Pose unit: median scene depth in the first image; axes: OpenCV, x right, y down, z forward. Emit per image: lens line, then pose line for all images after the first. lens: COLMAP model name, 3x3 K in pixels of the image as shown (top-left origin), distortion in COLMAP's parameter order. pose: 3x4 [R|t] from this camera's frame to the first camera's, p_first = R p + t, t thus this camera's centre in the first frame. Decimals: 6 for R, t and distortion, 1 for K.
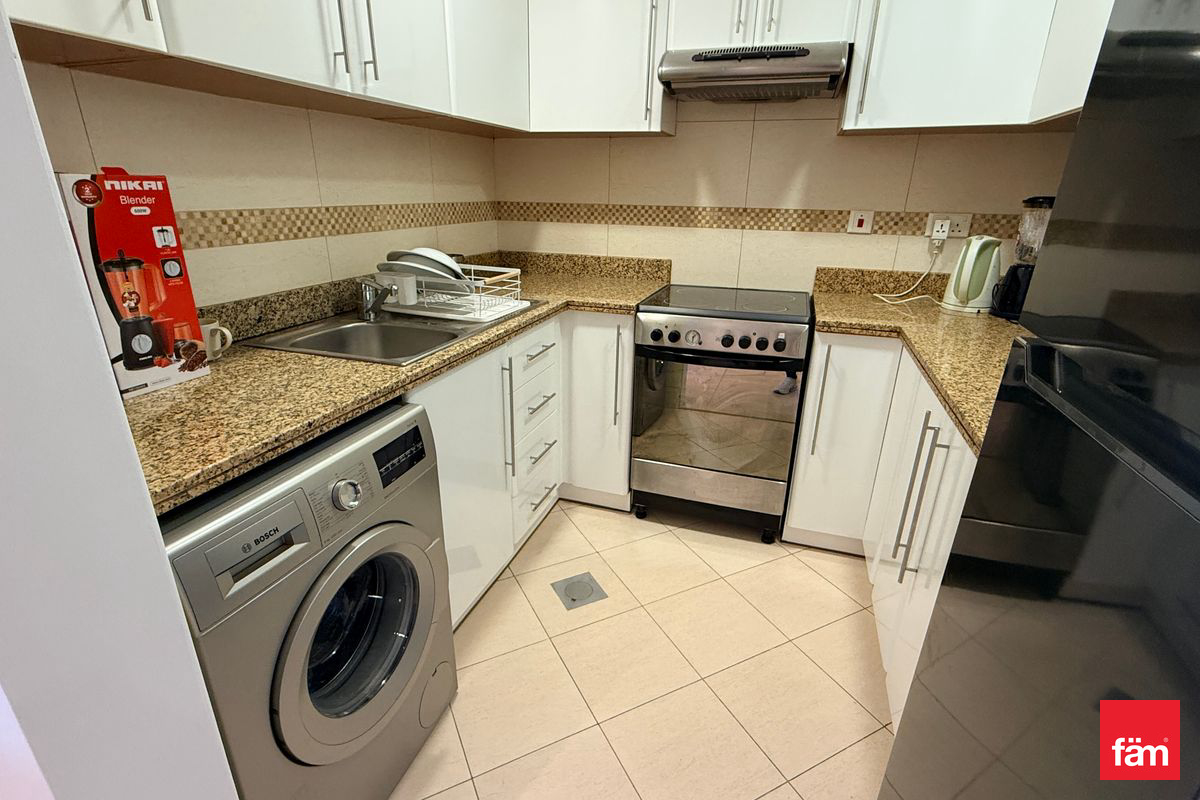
lens RADIAL K [[567.1, 0, 602.5], [0, 567.1, 406.2], [0, 0, 1]] dist [-0.003706, 0.001596]
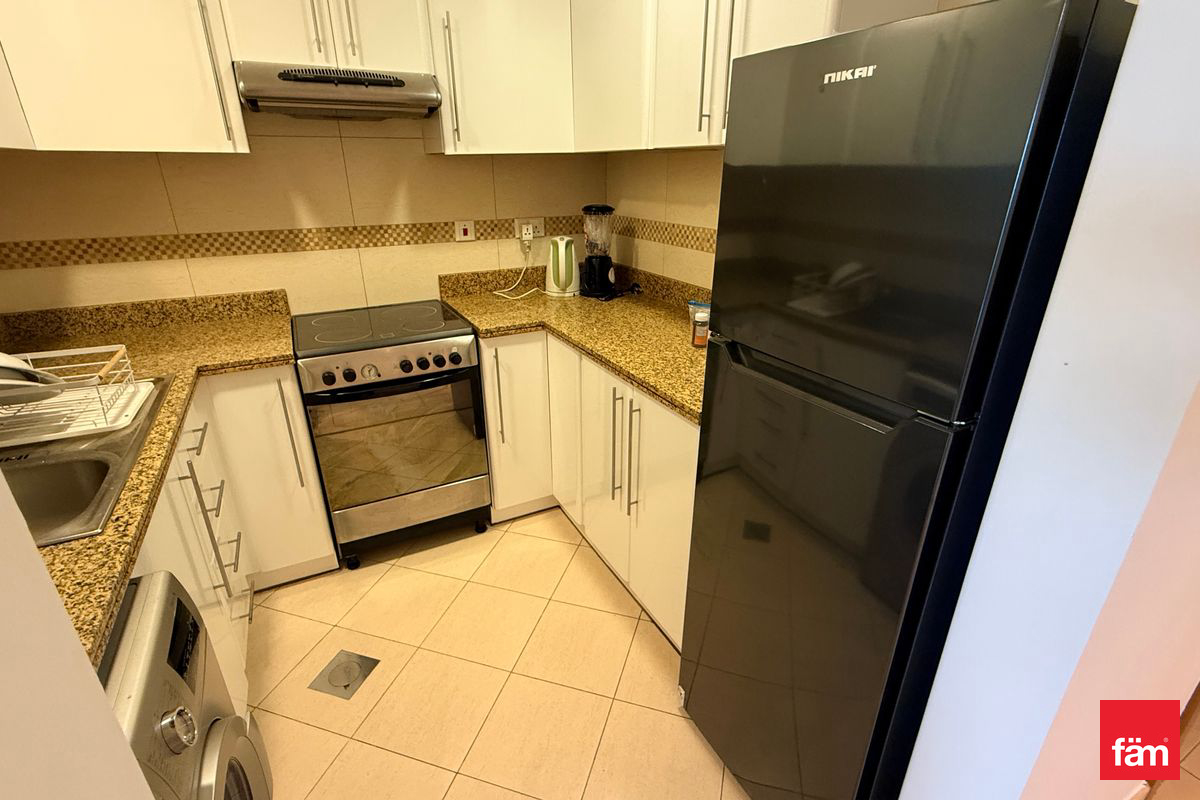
lens RADIAL K [[567.1, 0, 590.6], [0, 567.1, 401.3], [0, 0, 1]] dist [-0.003706, 0.001596]
pose [[0.690888, -0.295683, 0.659731, -0.214028], [0.268978, 0.952159, 0.145064, -0.102579], [-0.671062, 0.077230, 0.737368, 0.035413]]
